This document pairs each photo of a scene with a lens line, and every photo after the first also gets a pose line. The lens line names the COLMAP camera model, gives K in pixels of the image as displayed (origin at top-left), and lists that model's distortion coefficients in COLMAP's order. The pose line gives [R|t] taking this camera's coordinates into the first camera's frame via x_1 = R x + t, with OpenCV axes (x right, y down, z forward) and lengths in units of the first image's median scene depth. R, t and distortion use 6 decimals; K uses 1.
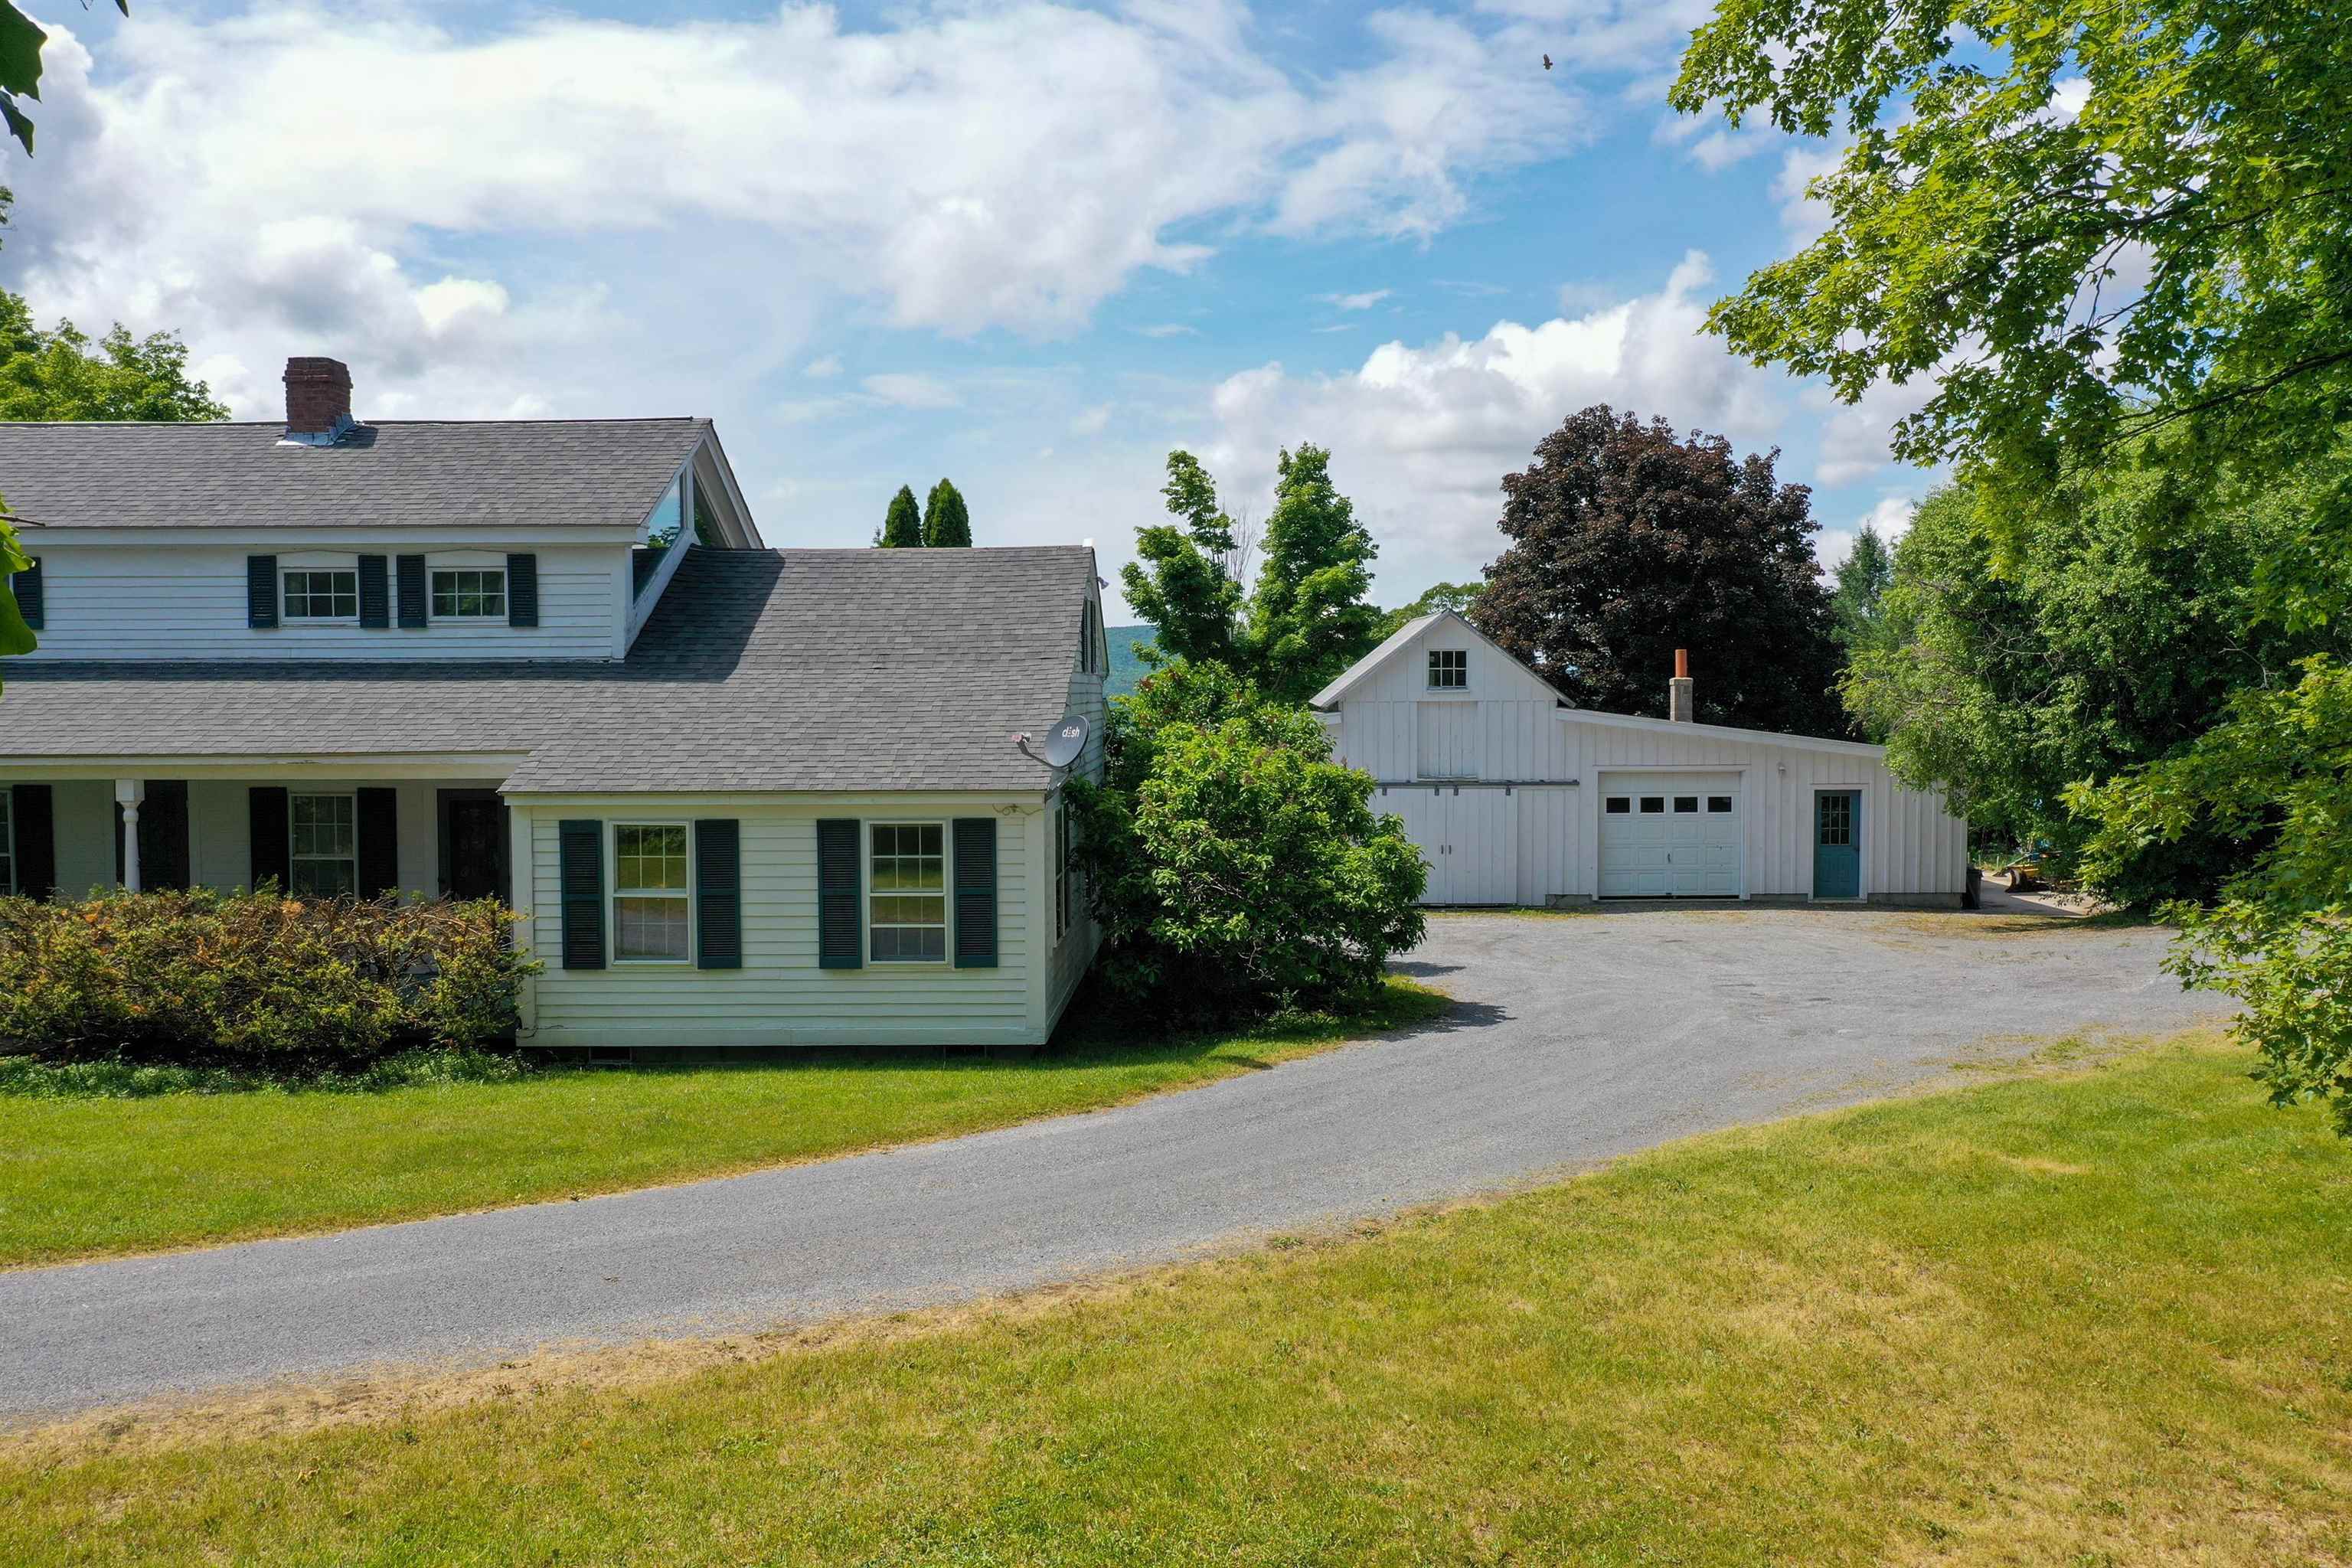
lens RADIAL K [[1855.4, 0, 1176.0], [0, 1855.4, 784.0], [0, 0, 1]] dist [0.003221, 0.006049]
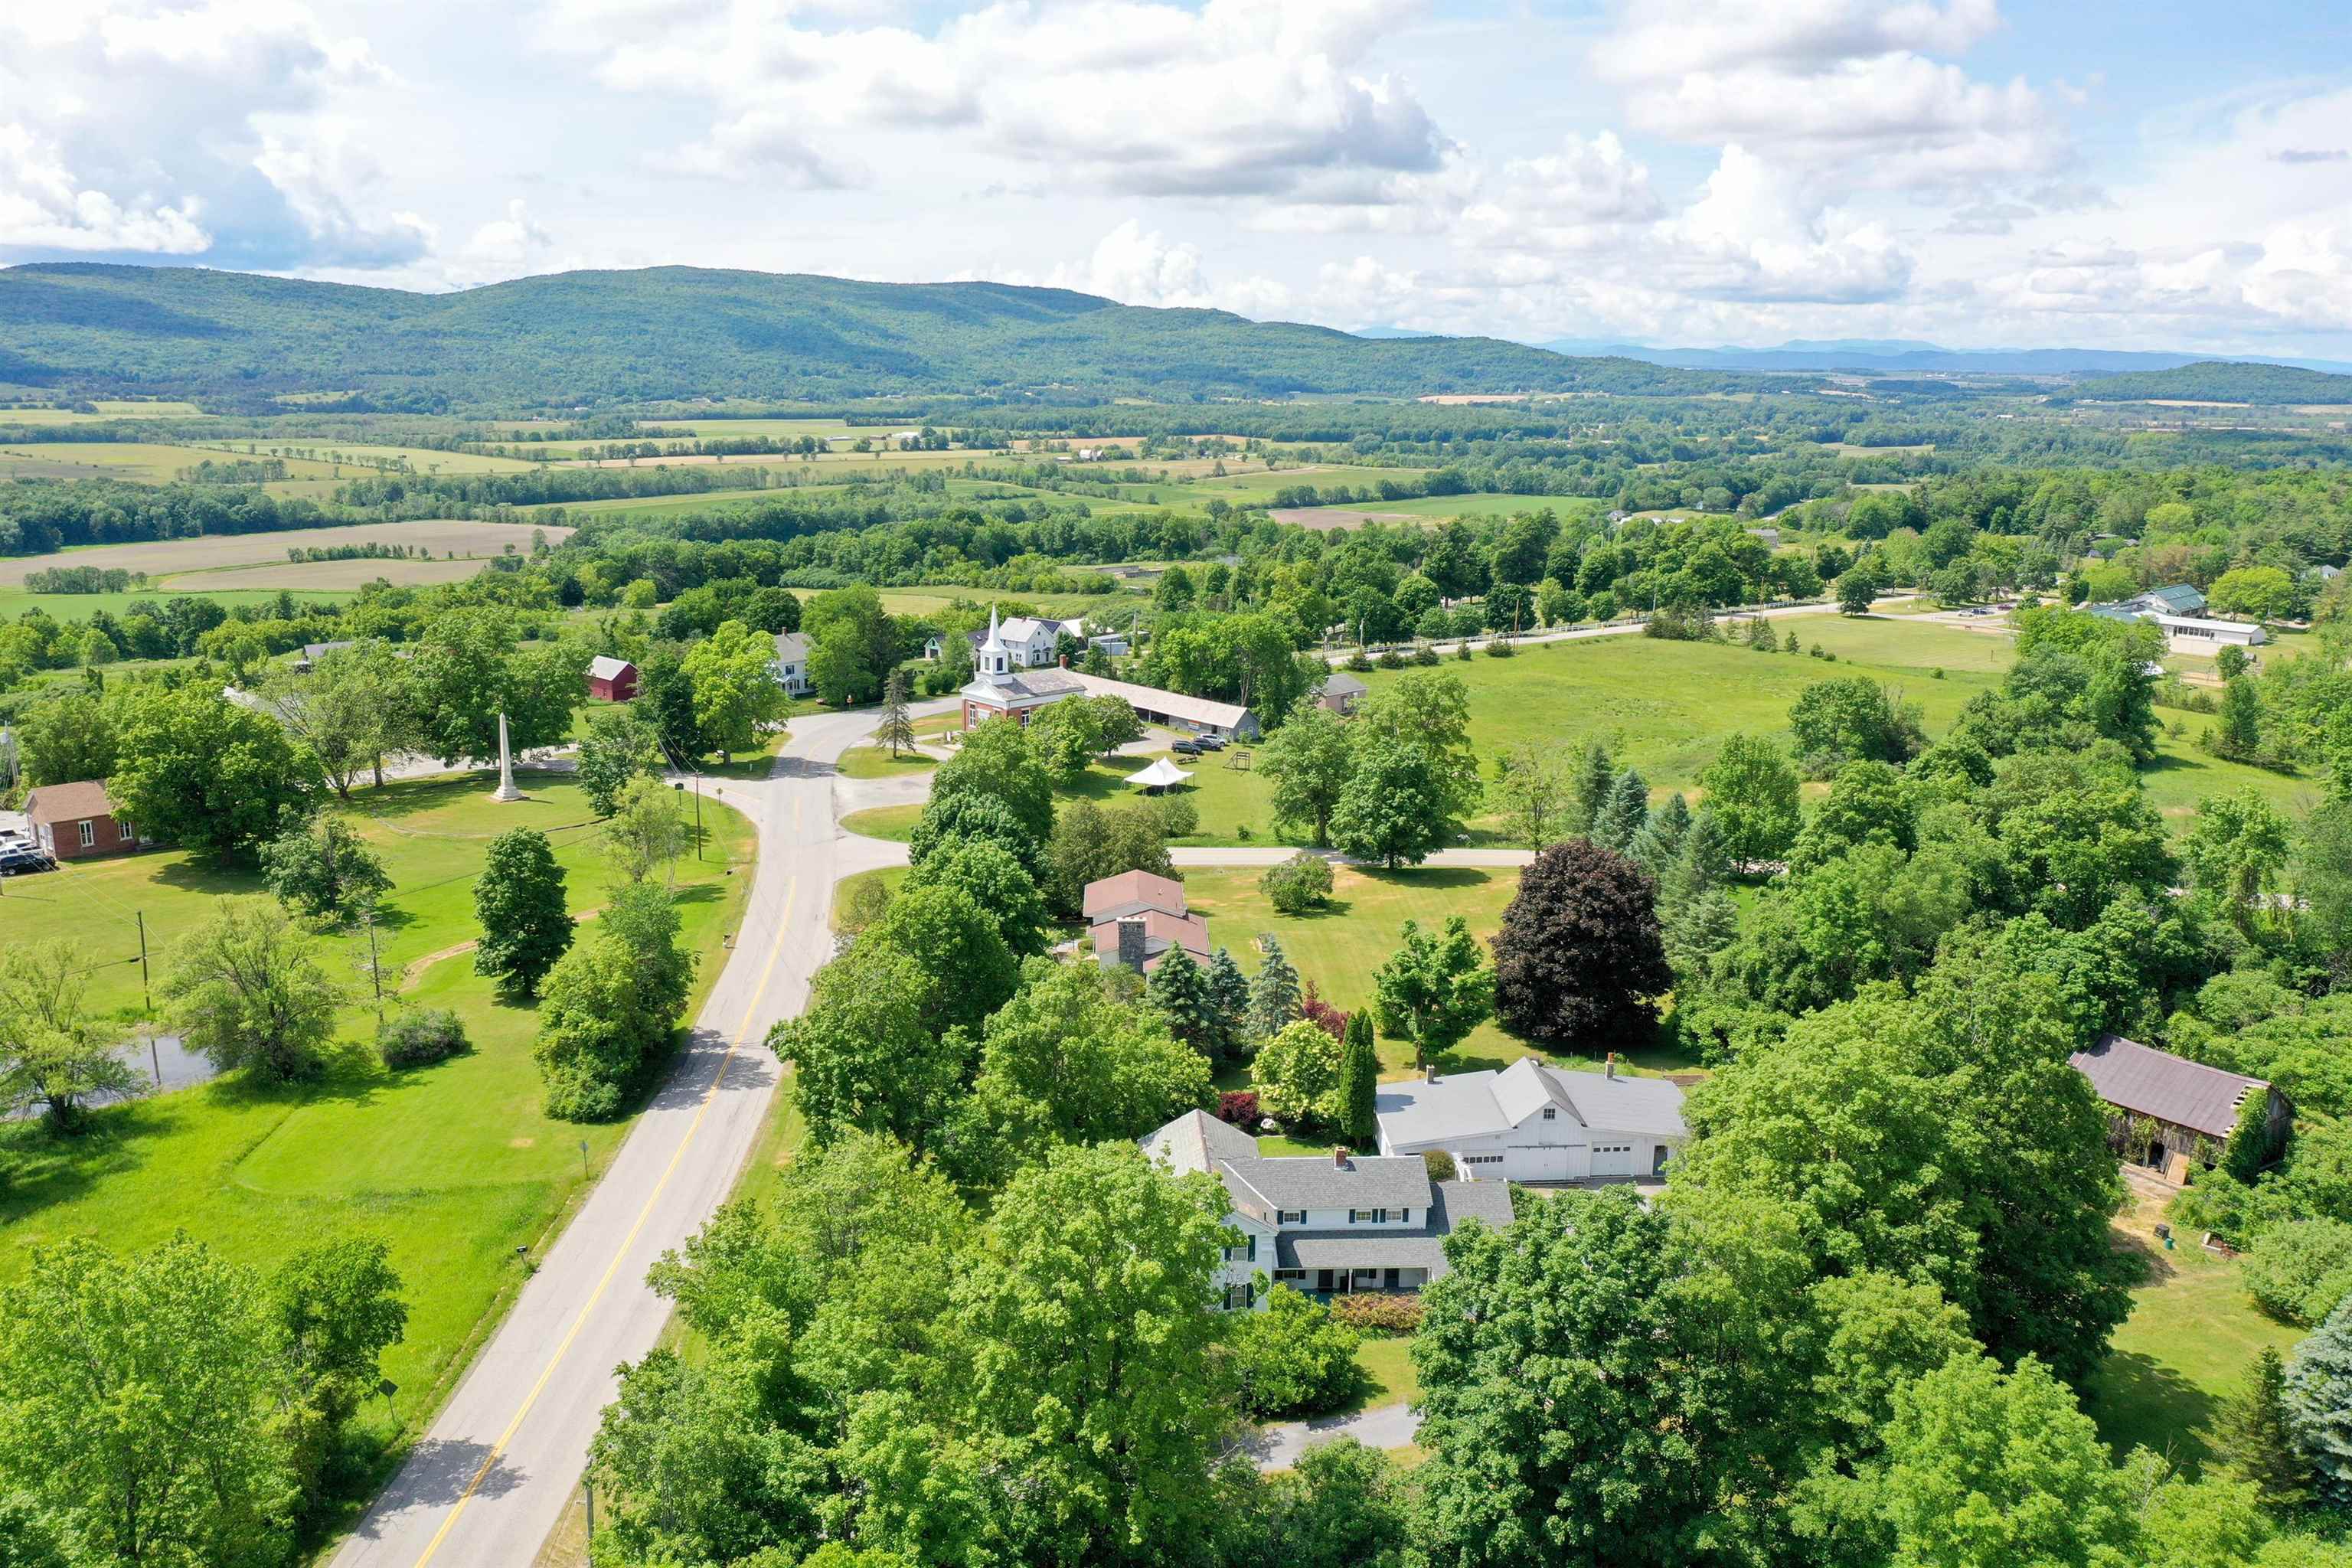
lens RADIAL K [[1945.3, 0, 1176.0], [0, 1945.3, 784.0], [0, 0, 1]] dist [0.002077, 0.001520]
pose [[0.994116, -0.008280, 0.108008, -0.563471], [-0.012729, 0.981238, 0.192380, -0.827488], [-0.107574, -0.192623, 0.975359, -1.401356]]
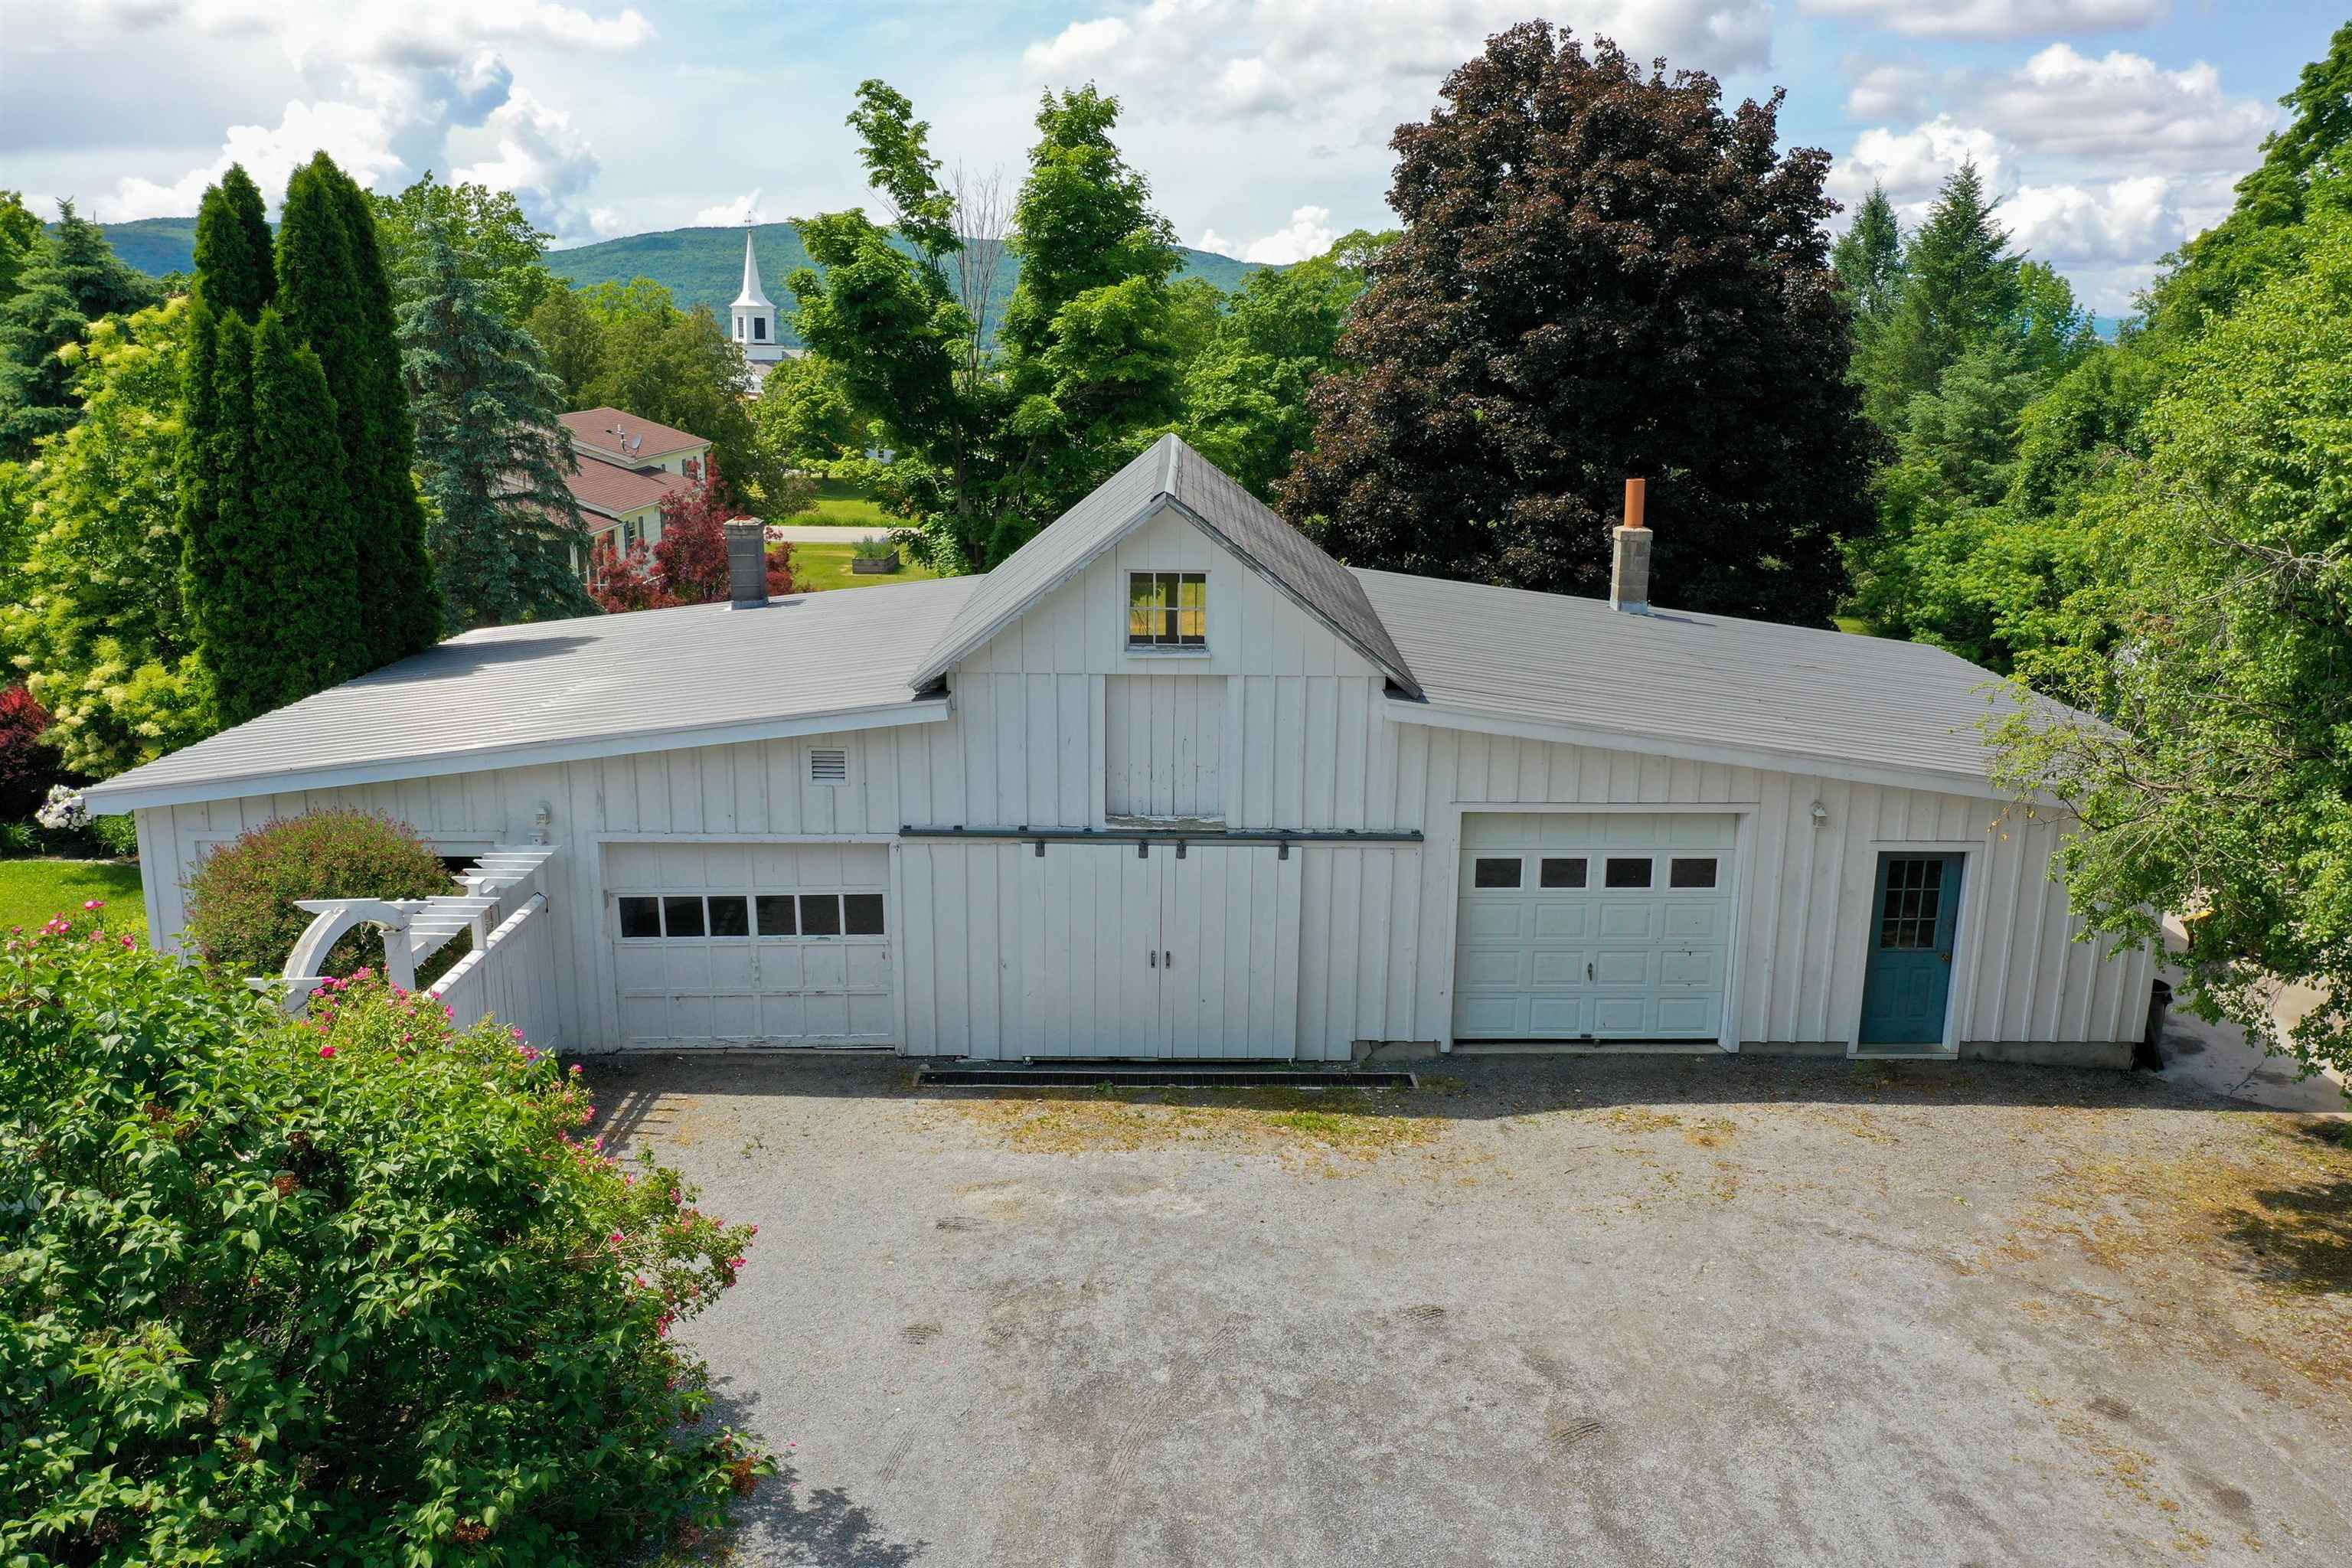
lens RADIAL K [[1855.4, 0, 1176.0], [0, 1855.4, 784.0], [0, 0, 1]] dist [0.003221, 0.006049]
pose [[0.999313, 0.006029, 0.036568, 0.083636], [-0.013171, 0.980039, 0.198369, -0.073167], [-0.034642, -0.198714, 0.979445, 0.324295]]
